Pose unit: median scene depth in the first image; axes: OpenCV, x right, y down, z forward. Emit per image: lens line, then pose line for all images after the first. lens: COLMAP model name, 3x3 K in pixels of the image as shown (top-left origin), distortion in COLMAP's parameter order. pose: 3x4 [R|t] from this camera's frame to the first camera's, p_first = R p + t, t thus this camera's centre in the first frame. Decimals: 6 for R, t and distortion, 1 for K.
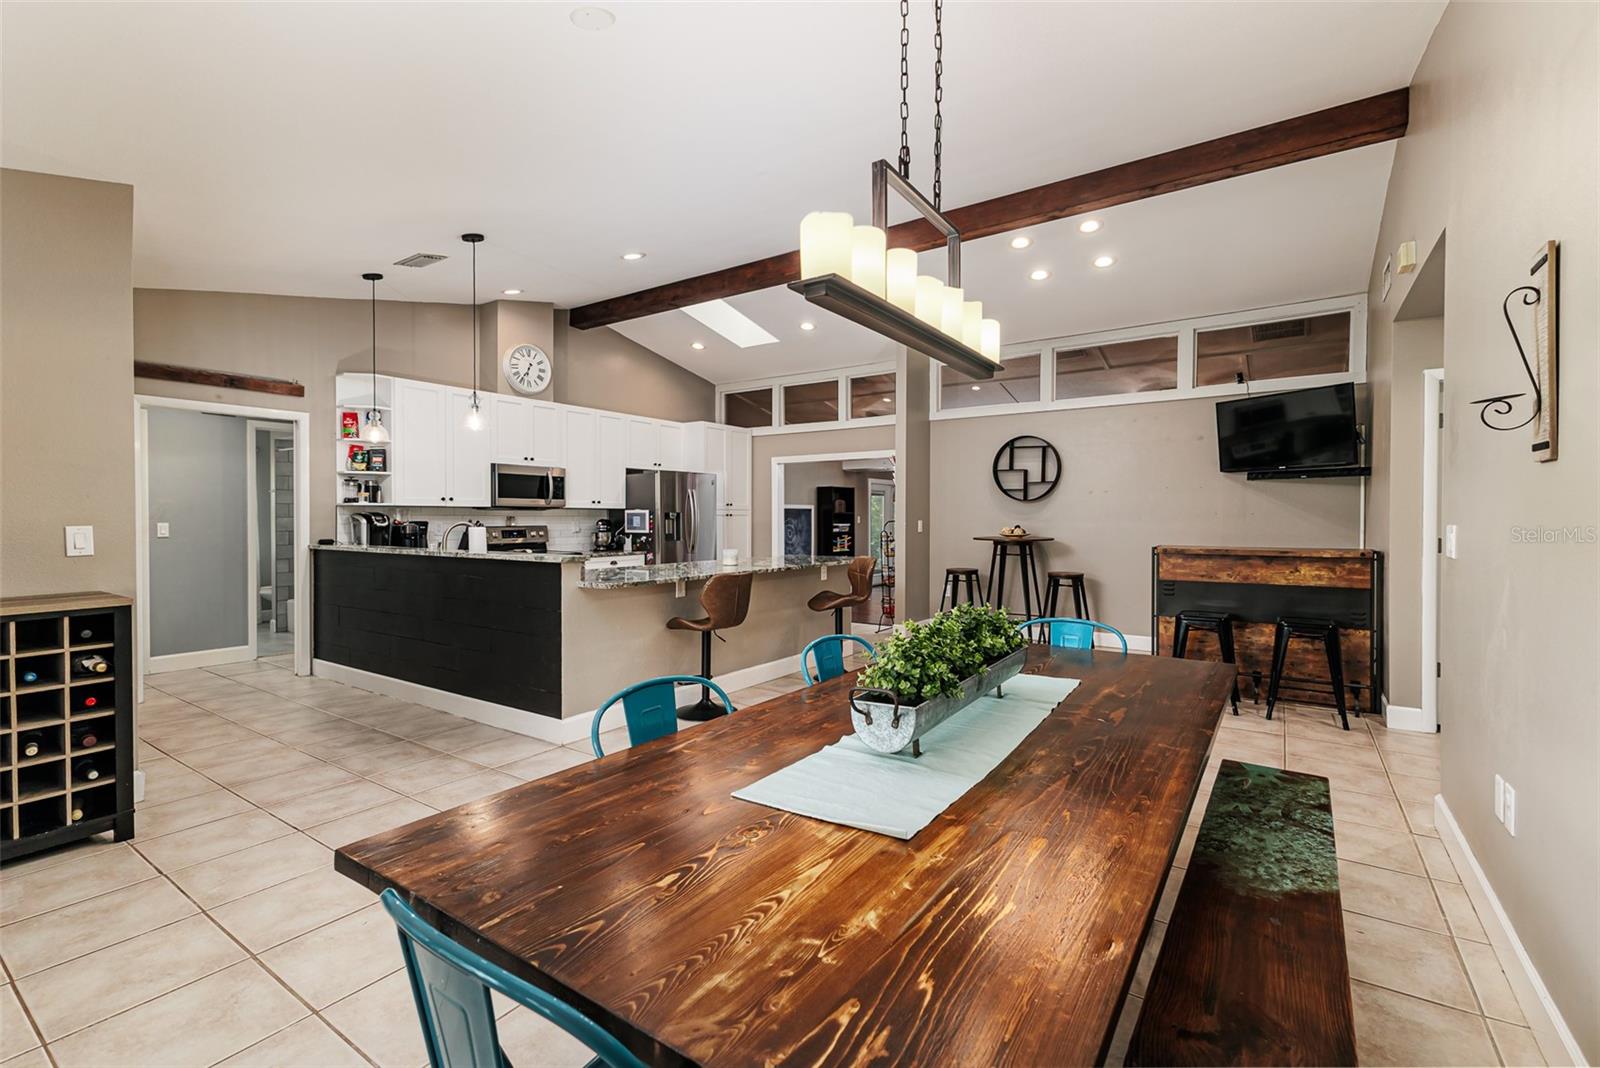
lens RADIAL K [[701.7, 0, 839.3], [0, 701.7, 528.7], [0, 0, 1]] dist [0.012285, -0.002537]
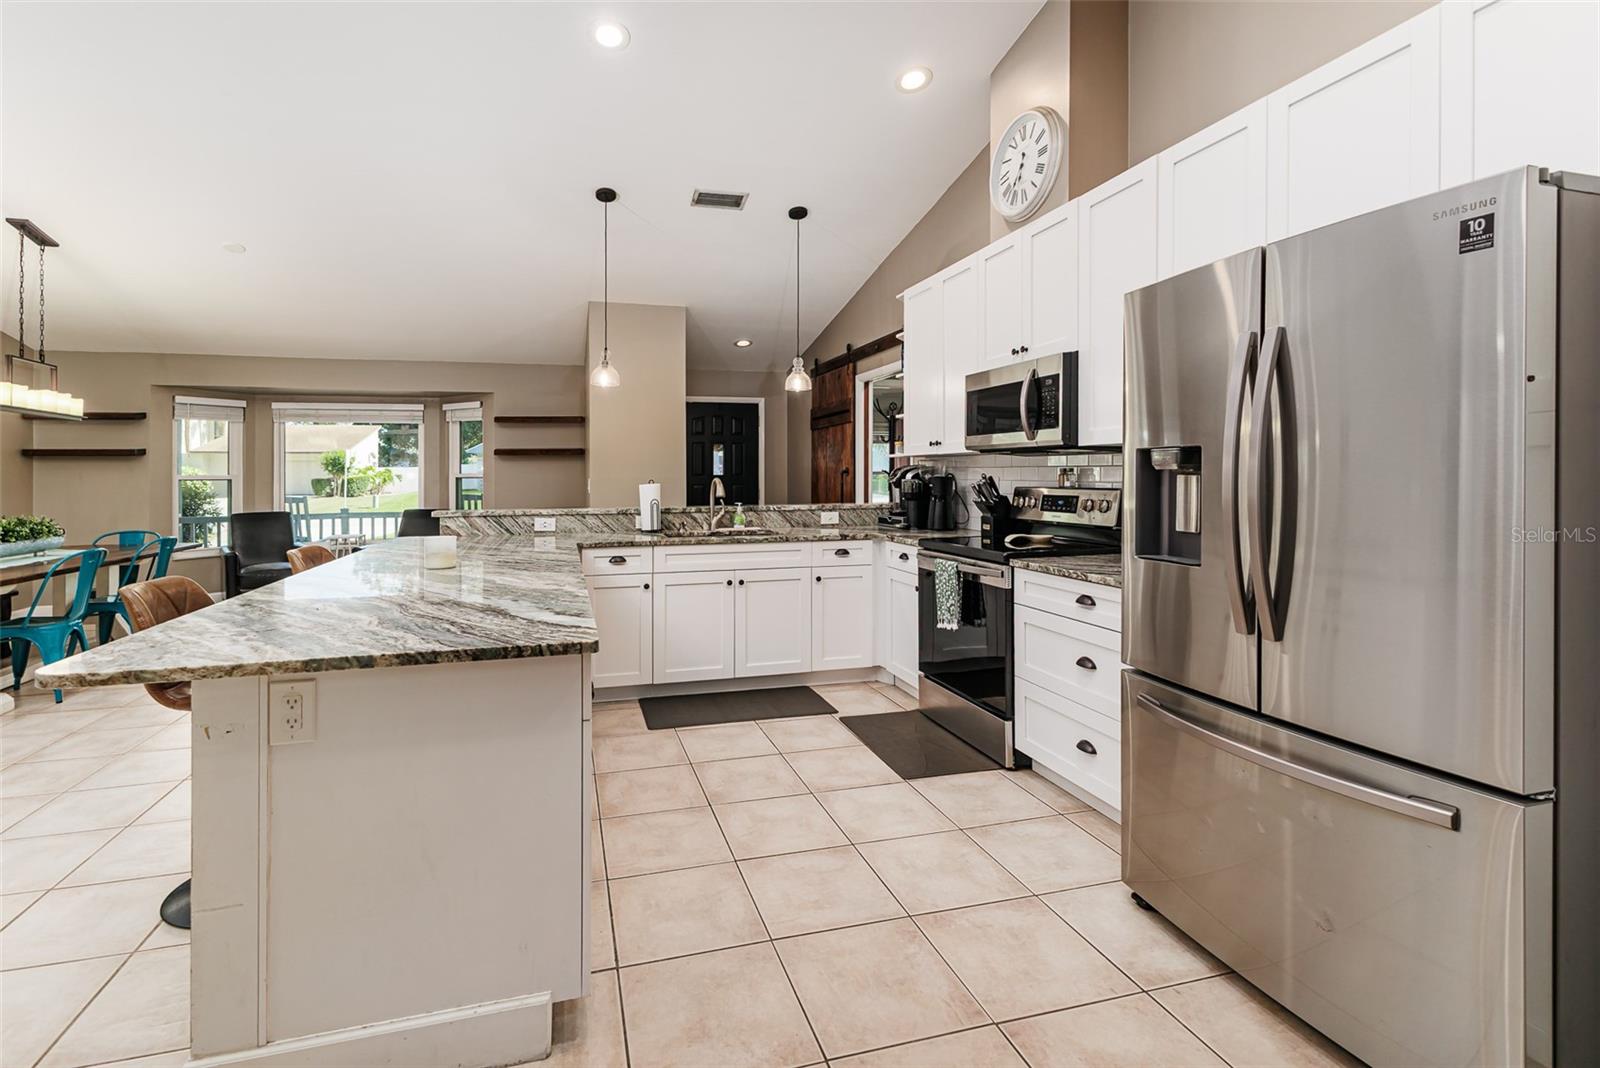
lens RADIAL K [[740.6, 0, 770.9], [0, 740.6, 466.8], [0, 0, 1]] dist [0.005268, -0.003289]
pose [[-0.671590, -0.004692, -0.740908, 0.053778], [-0.007077, 0.999975, 0.000082, -0.016640], [0.740889, 0.005299, -0.671606, 1.178663]]
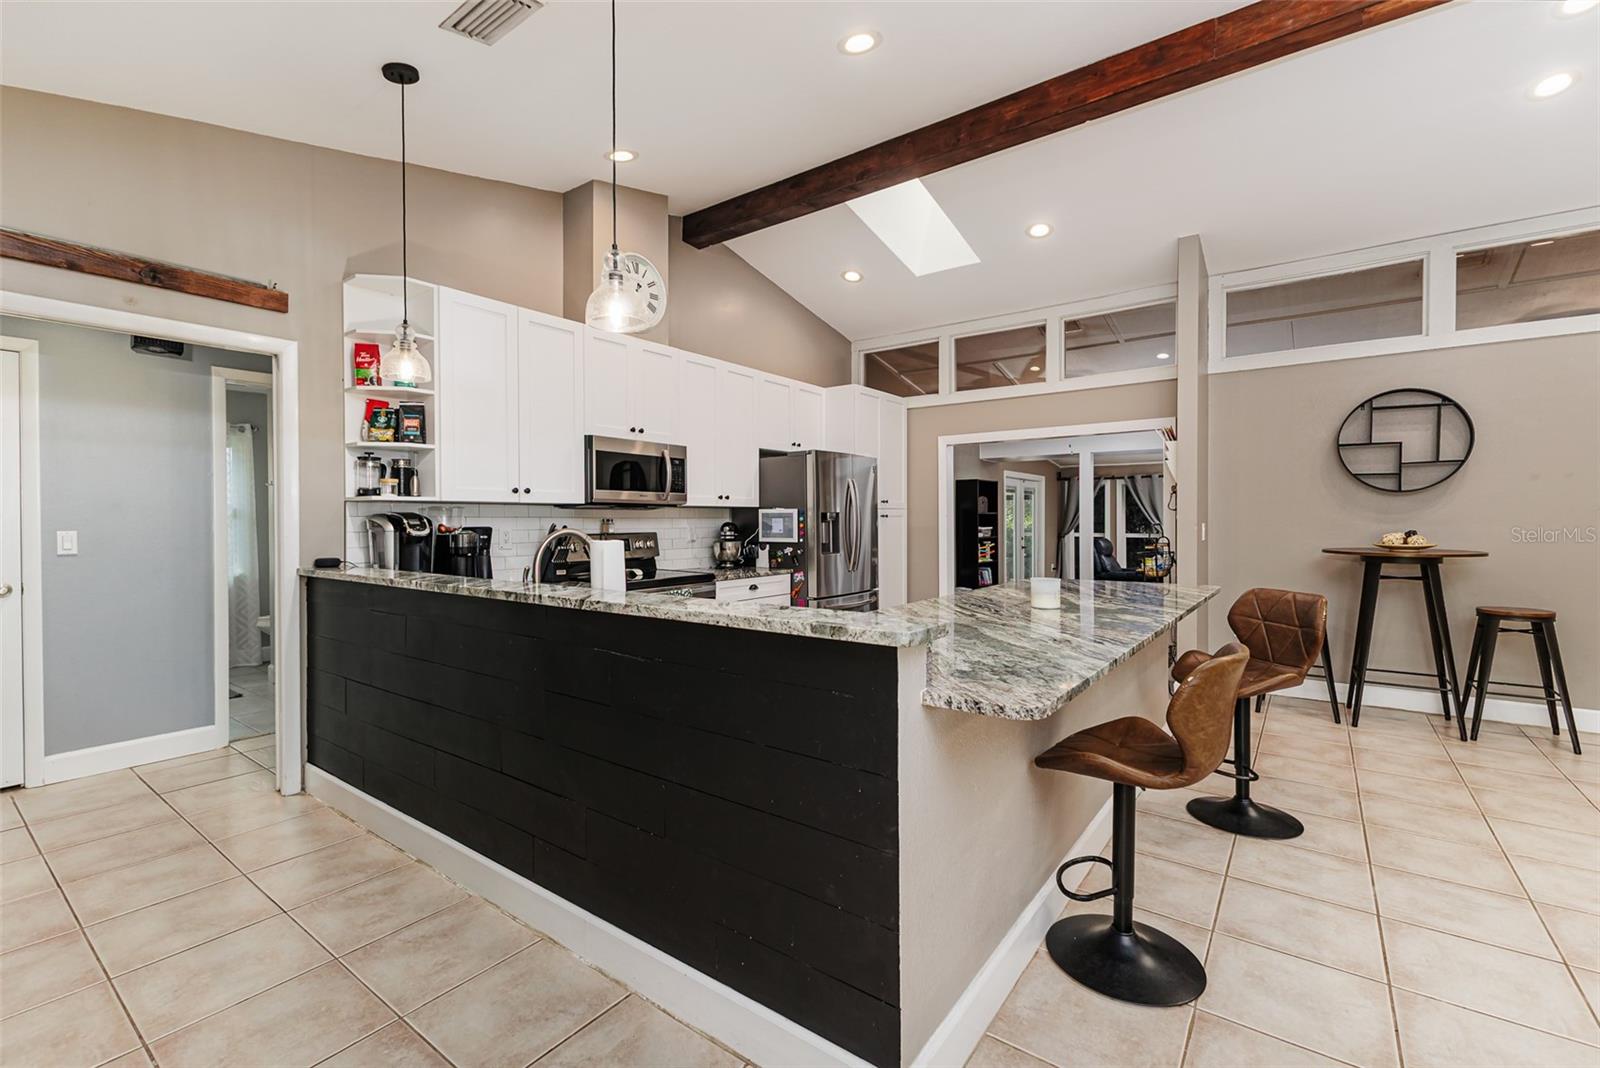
lens RADIAL K [[701.7, 0, 825.7], [0, 701.7, 532.8], [0, 0, 1]] dist [0.012285, -0.002537]
pose [[0.998644, -0.001279, -0.052041, -0.225781], [0.001498, 0.999990, 0.004183, -0.006621], [0.052035, -0.004256, 0.998636, 0.347424]]
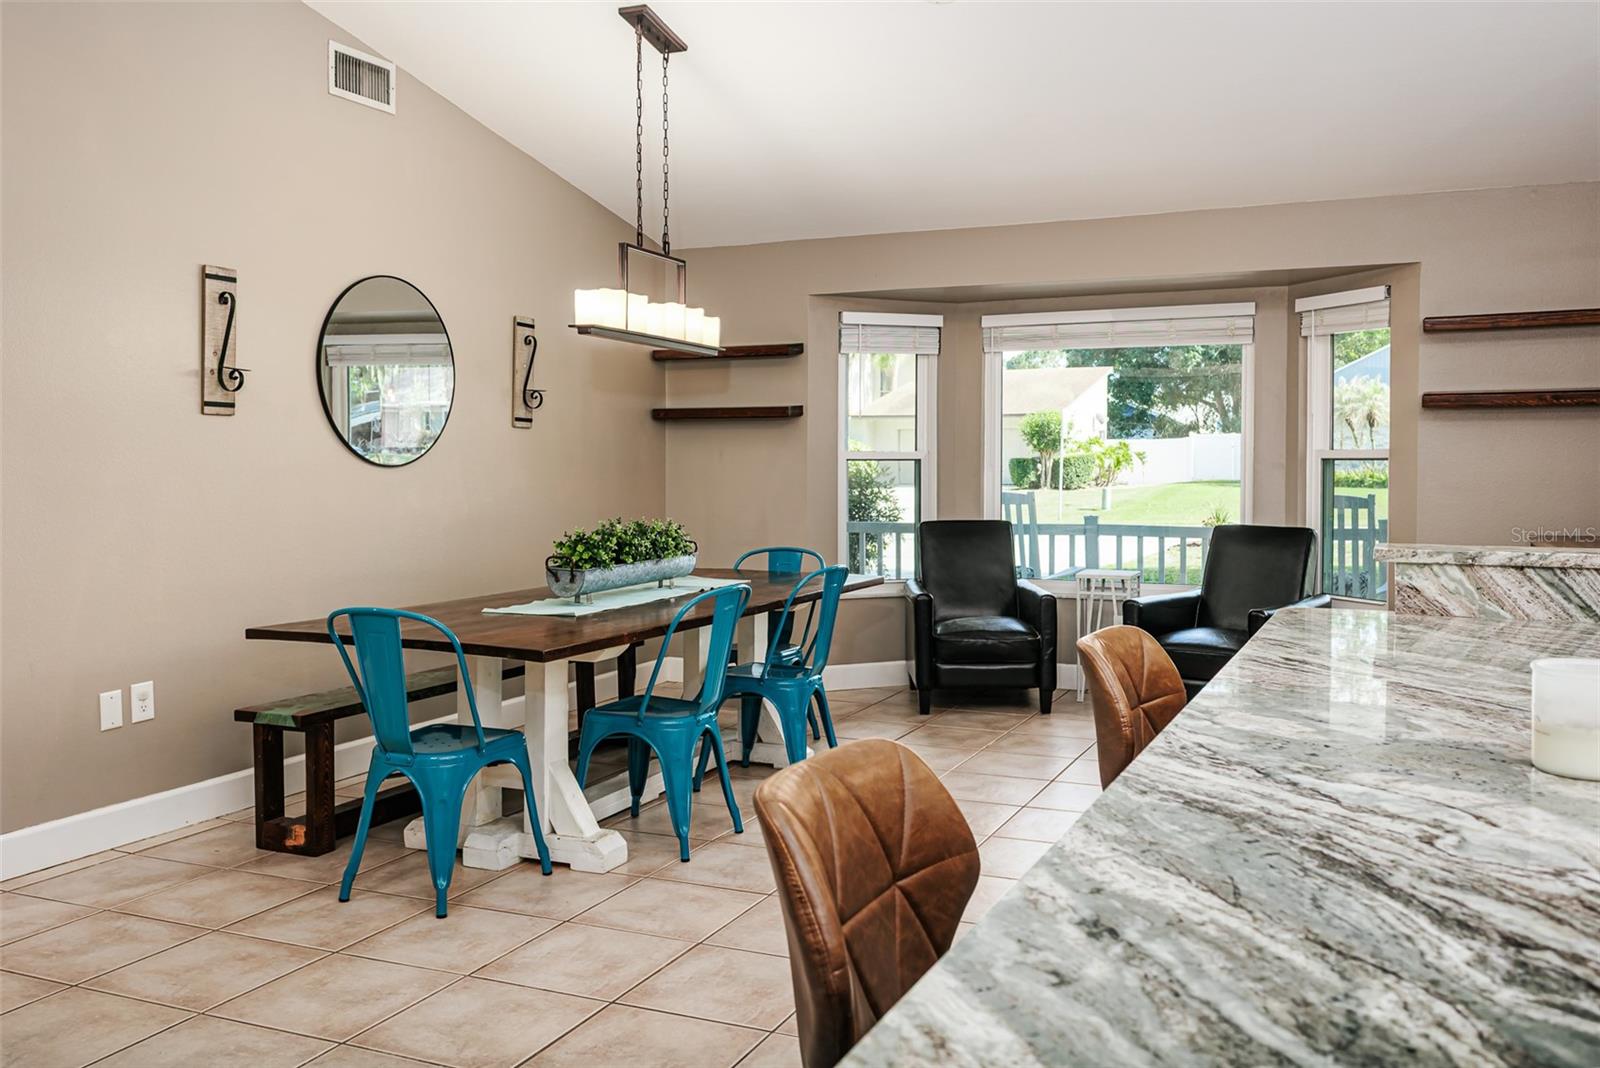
lens RADIAL K [[1388.4, 0, 854.2], [0, 1388.4, 485.5], [0, 0, 1]] dist [0.029625, -0.047788]
pose [[-0.985034, 0.002325, -0.172342, 0.026243], [-0.004234, 0.999281, 0.037680, -0.013301], [0.172306, 0.037846, -0.984316, 0.961883]]
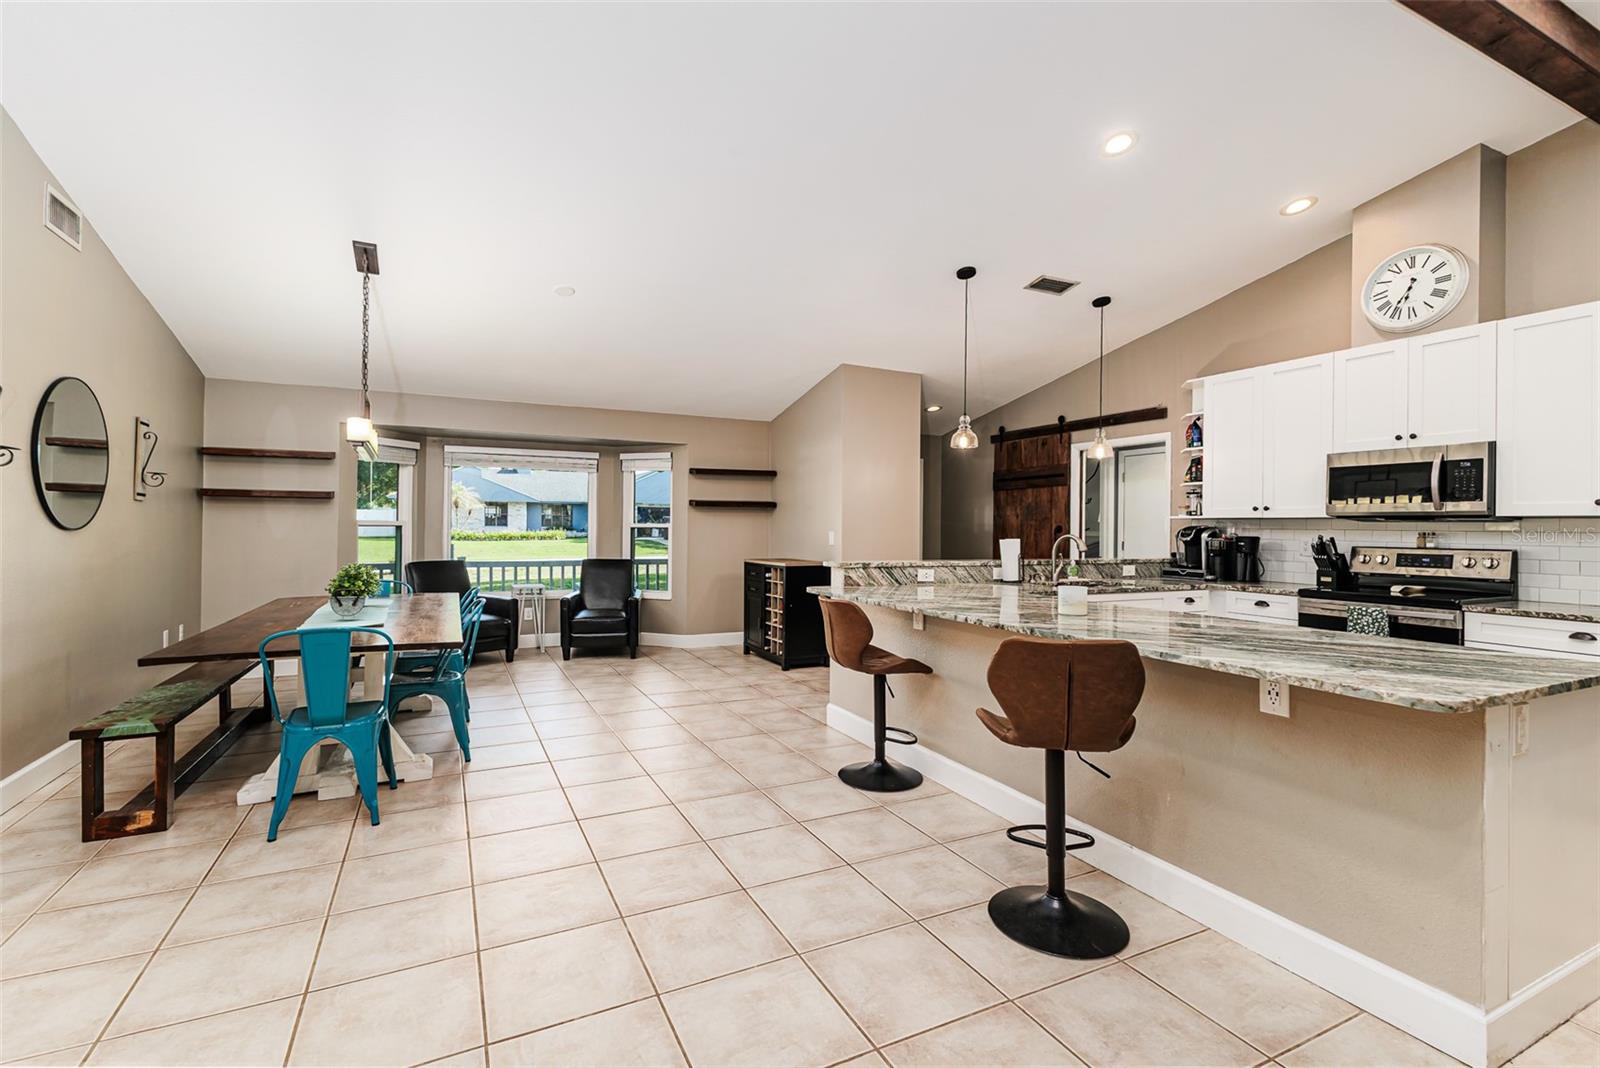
lens RADIAL K [[701.7, 0, 805.5], [0, 701.7, 525.4], [0, 0, 1]] dist [0.012285, -0.002537]
pose [[-0.504883, -0.008134, -0.863150, 0.333397], [-0.026258, 0.999638, 0.005939, -0.012858], [0.862788, 0.025663, -0.504913, 0.836062]]
